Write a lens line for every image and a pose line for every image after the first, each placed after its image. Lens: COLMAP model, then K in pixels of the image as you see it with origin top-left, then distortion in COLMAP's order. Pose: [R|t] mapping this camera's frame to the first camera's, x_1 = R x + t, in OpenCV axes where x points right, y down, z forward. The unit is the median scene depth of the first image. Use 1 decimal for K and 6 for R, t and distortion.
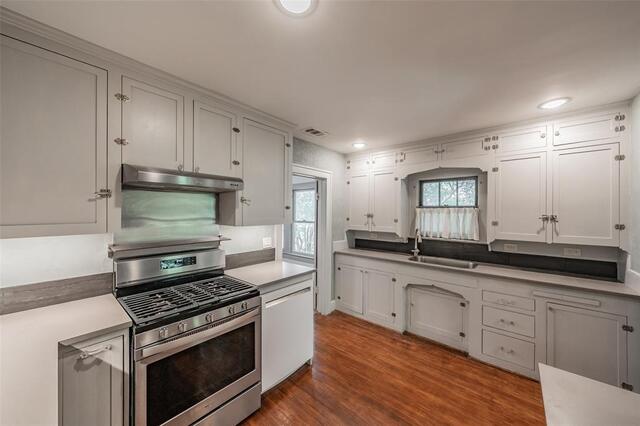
lens RADIAL K [[239.6, 0, 336.6], [0, 239.6, 212.7], [0, 0, 1]] dist [-0.001625, -0.000219]
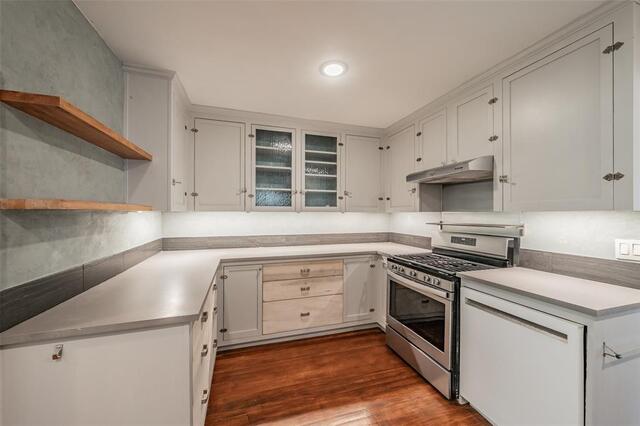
lens RADIAL K [[227.8, 0, 309.8], [0, 227.8, 212.7], [0, 0, 1]] dist [-0.000069, 0.000007]
pose [[-0.575490, -0.009899, -0.817749, 0.486168], [-0.013610, 0.999904, -0.002527, 0.057078], [0.817696, 0.009675, -0.575569, 0.701442]]
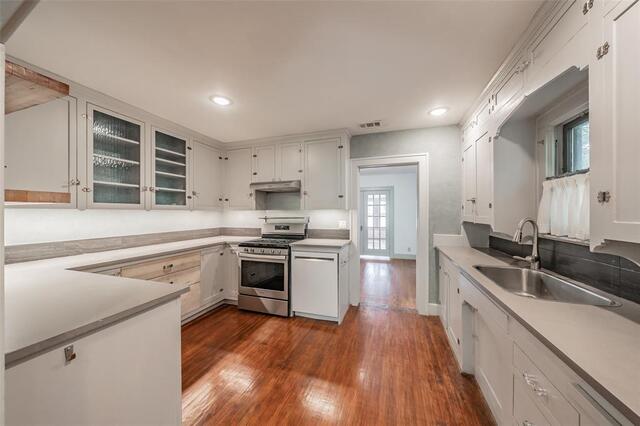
lens RADIAL K [[227.8, 0, 309.8], [0, 227.8, 212.7], [0, 0, 1]] dist [-0.000069, 0.000007]
pose [[0.305430, -0.008942, -0.952173, 0.819664], [-0.001881, 0.999948, -0.009994, 0.071557], [0.952213, 0.004843, 0.305397, 0.438734]]
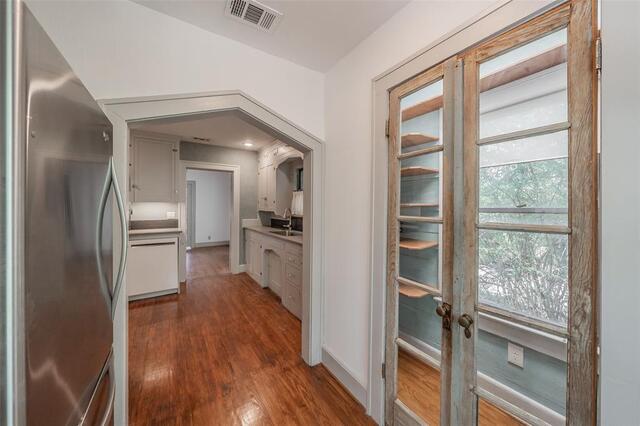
lens RADIAL K [[246.2, 0, 329.2], [0, 246.2, 208.1], [0, 0, 1]] dist [-0.000720, -0.000061]
pose [[0.951437, -0.002460, -0.307835, 1.117233], [0.002528, 0.999997, -0.000179, 0.080578], [0.307834, -0.000608, 0.951440, -0.172623]]
